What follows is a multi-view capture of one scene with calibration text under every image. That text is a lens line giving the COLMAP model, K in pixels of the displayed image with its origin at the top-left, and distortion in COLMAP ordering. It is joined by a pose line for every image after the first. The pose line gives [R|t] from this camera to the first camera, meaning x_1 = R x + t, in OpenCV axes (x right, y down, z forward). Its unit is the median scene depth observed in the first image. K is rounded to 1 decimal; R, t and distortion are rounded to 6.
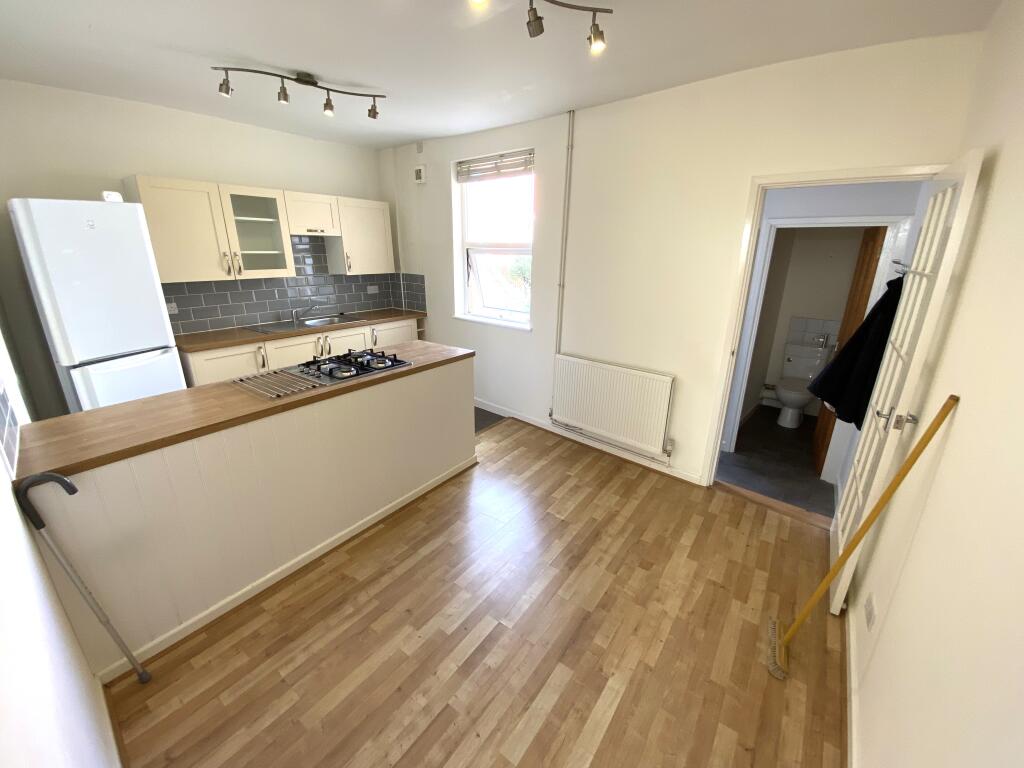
lens RADIAL K [[412.3, 0, 510.7], [0, 412.3, 380.5], [0, 0, 1]] dist [0.042403, -0.031494]
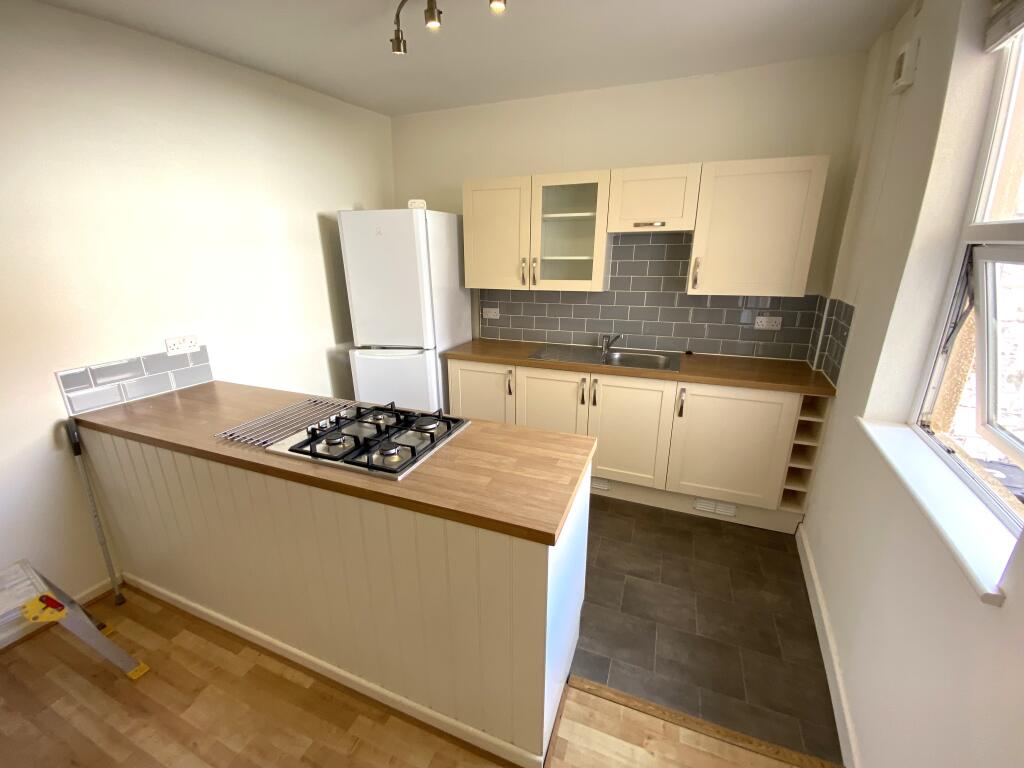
lens RADIAL K [[416.1, 0, 506.3], [0, 416.1, 383.9], [0, 0, 1]] dist [0.049654, -0.032630]
pose [[0.250528, 0.281280, -0.926346, 0.214556], [-0.289089, 0.934940, 0.205707, -0.271196], [0.923939, 0.216261, 0.315543, 0.884454]]
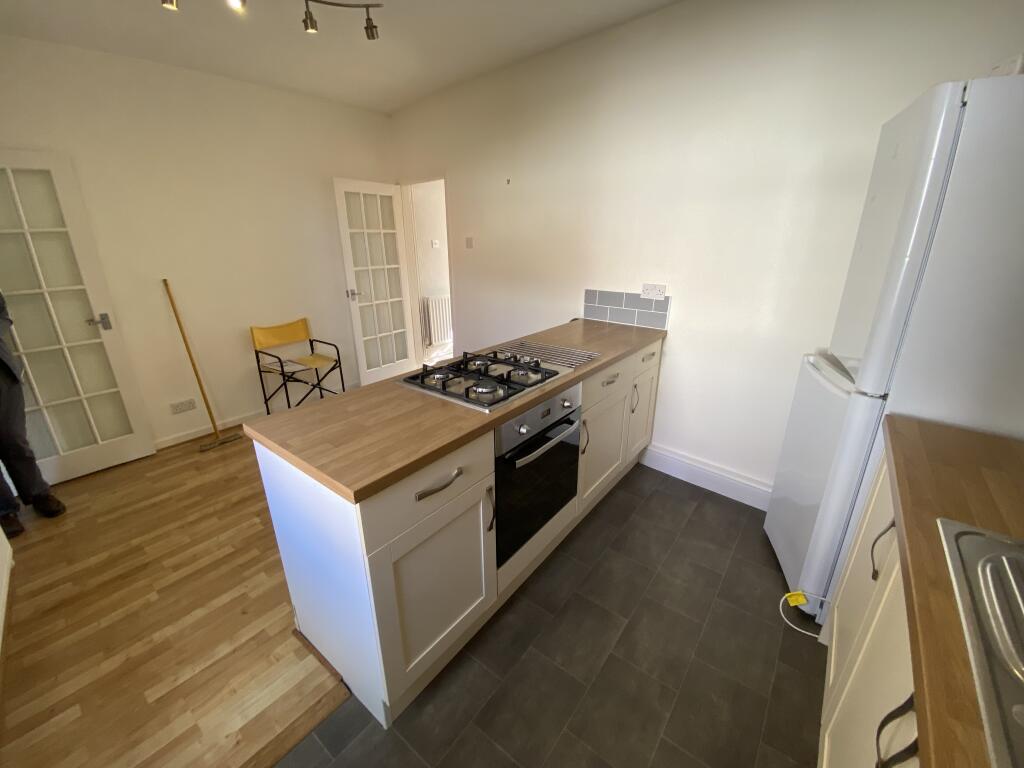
lens RADIAL K [[416.1, 0, 506.3], [0, 416.1, 383.9], [0, 0, 1]] dist [0.049654, -0.032630]
pose [[-0.999197, -0.006188, 0.039580, -0.413328], [0.019022, 0.796239, 0.604682, -0.400443], [-0.035257, 0.604950, -0.795483, 1.424508]]
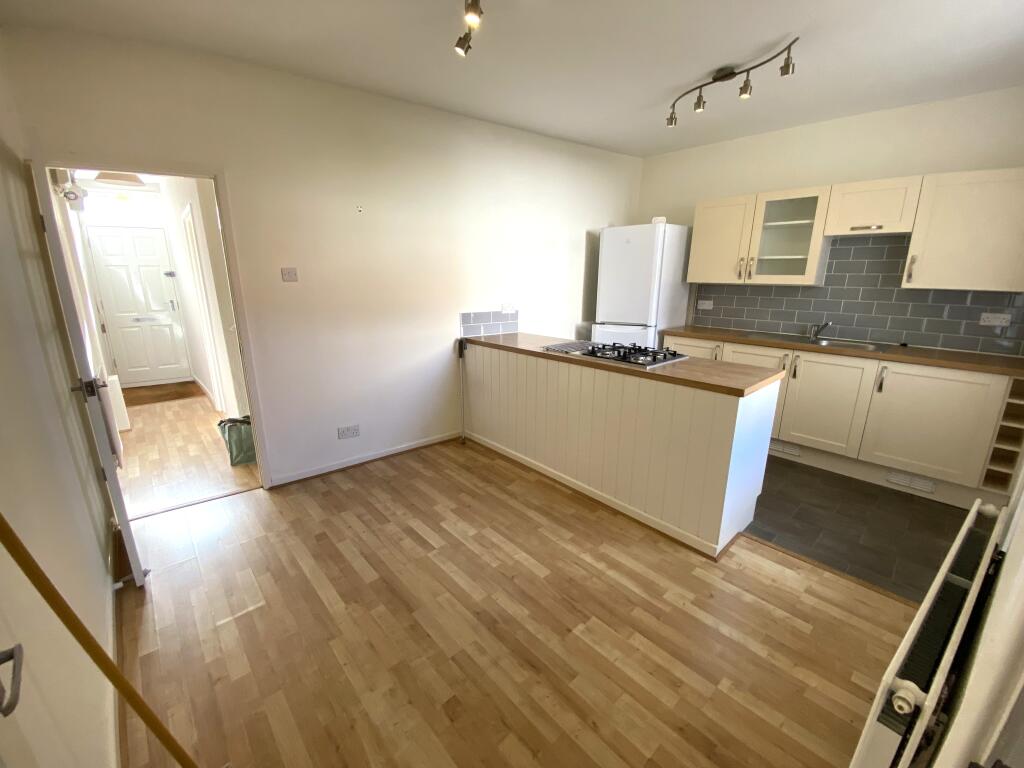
lens RADIAL K [[412.3, 0, 510.7], [0, 412.3, 380.5], [0, 0, 1]] dist [0.042403, -0.031494]
pose [[-0.193201, 0.240916, -0.951122, 0.634304], [-0.305872, 0.906288, 0.291691, -0.176889], [0.932264, 0.347276, -0.101407, 0.779050]]
